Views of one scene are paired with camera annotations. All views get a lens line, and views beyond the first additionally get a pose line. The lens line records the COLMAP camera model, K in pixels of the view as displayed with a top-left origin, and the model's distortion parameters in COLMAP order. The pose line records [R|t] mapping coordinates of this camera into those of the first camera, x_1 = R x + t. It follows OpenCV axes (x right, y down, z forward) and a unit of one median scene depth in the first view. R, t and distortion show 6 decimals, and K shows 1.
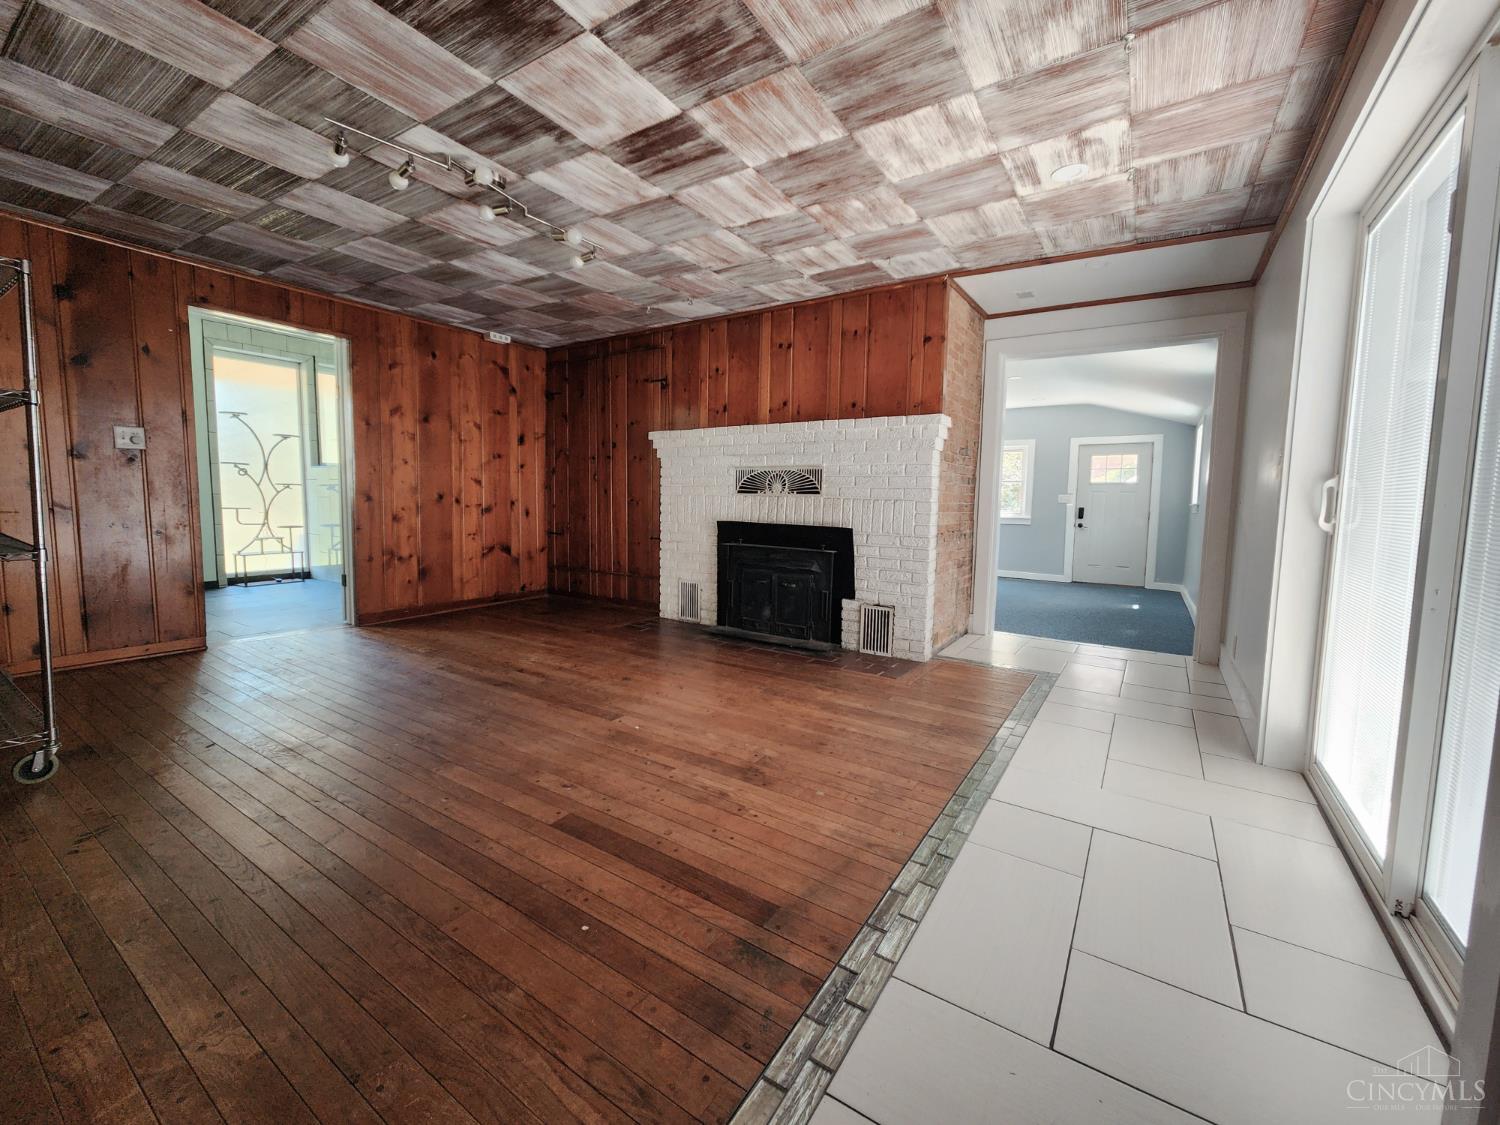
lens RADIAL K [[608.6, 0, 749.8], [0, 608.6, 549.9], [0, 0, 1]] dist [0.005742, -0.003654]
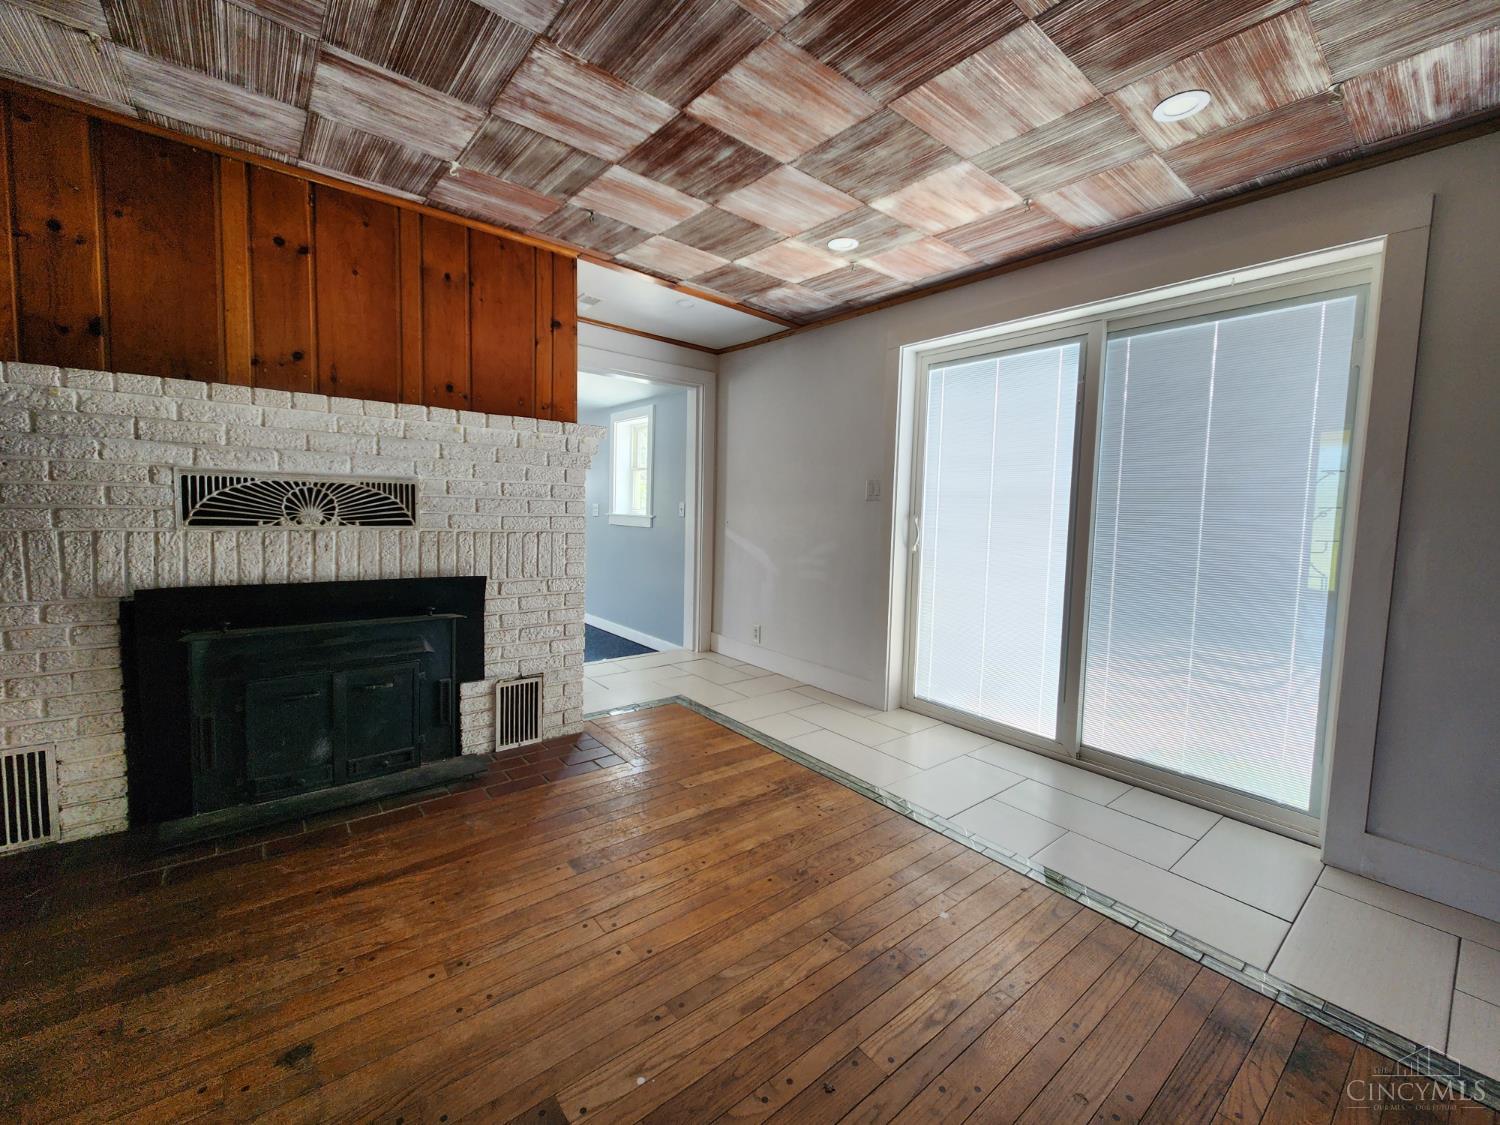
lens RADIAL K [[608.6, 0, 749.8], [0, 608.6, 549.9], [0, 0, 1]] dist [0.005742, -0.003654]
pose [[0.301612, -0.076383, 0.950366, -0.409467], [0.060645, 0.996304, 0.060829, -0.093990], [-0.951500, 0.039288, 0.305129, 0.553949]]
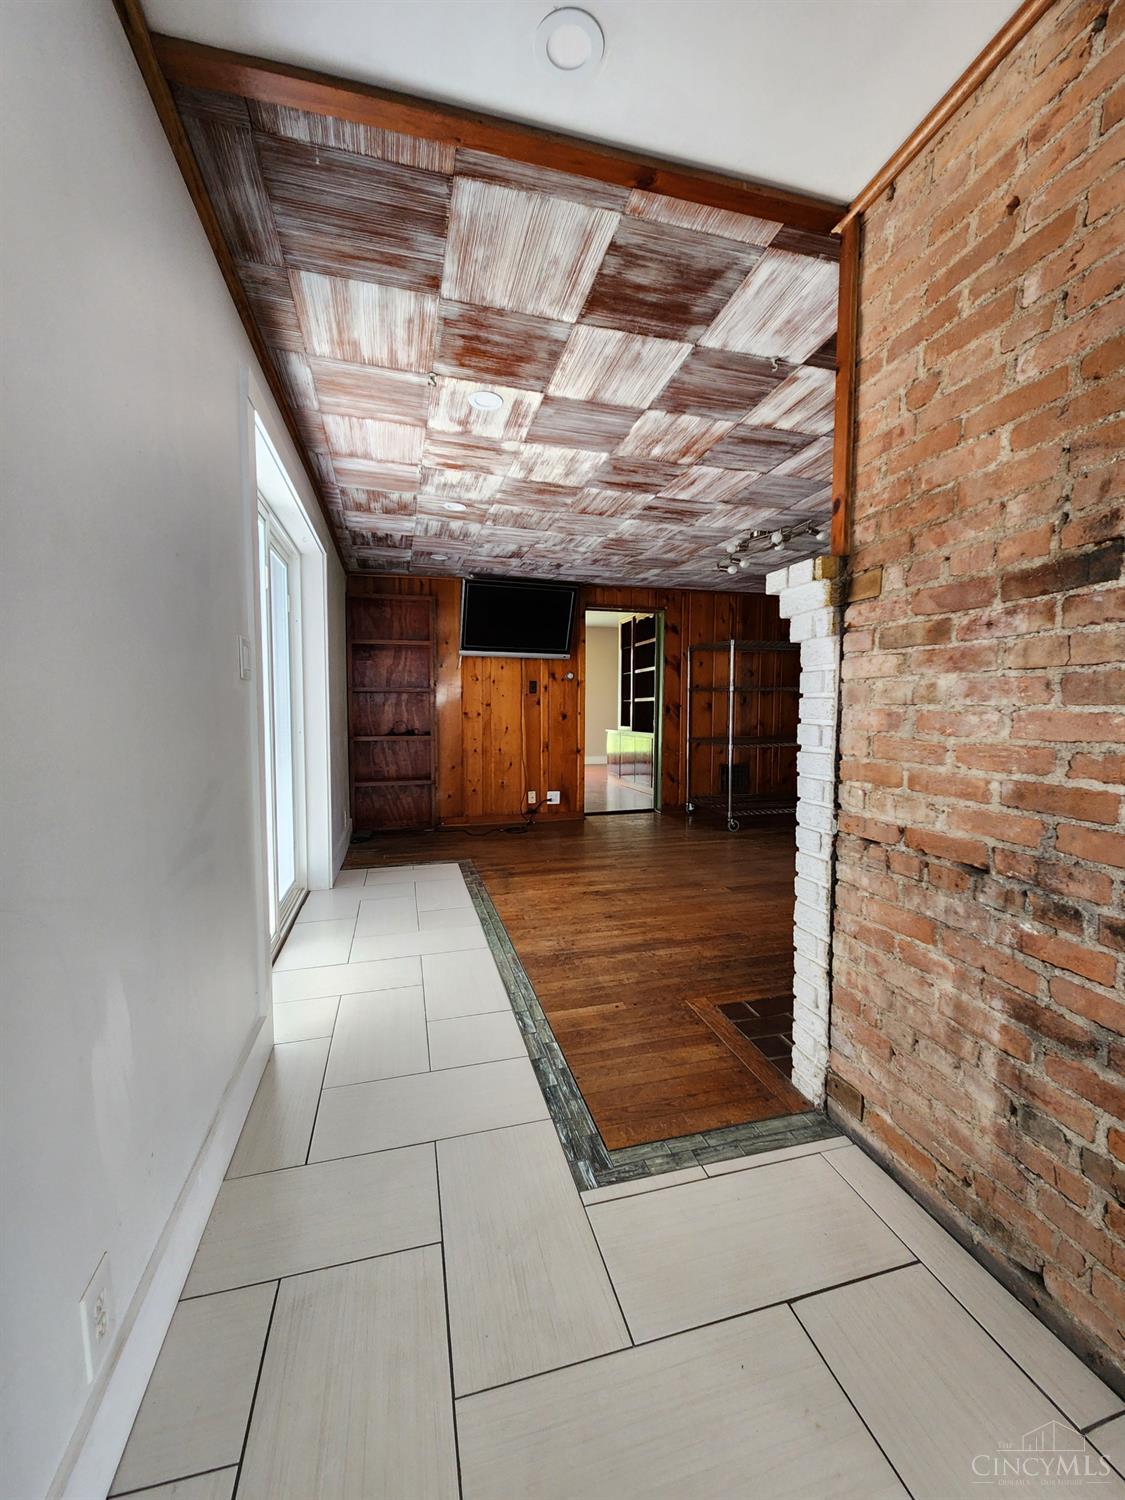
lens RADIAL K [[608.6, 0, 570.2], [0, 608.6, 750.5], [0, 0, 1]] dist [0.005742, -0.003654]
pose [[-0.656092, 0.032673, -0.753973, 0.781365], [-0.077640, 0.990839, 0.110499, -0.118392], [0.750677, 0.131036, -0.647545, 1.185866]]
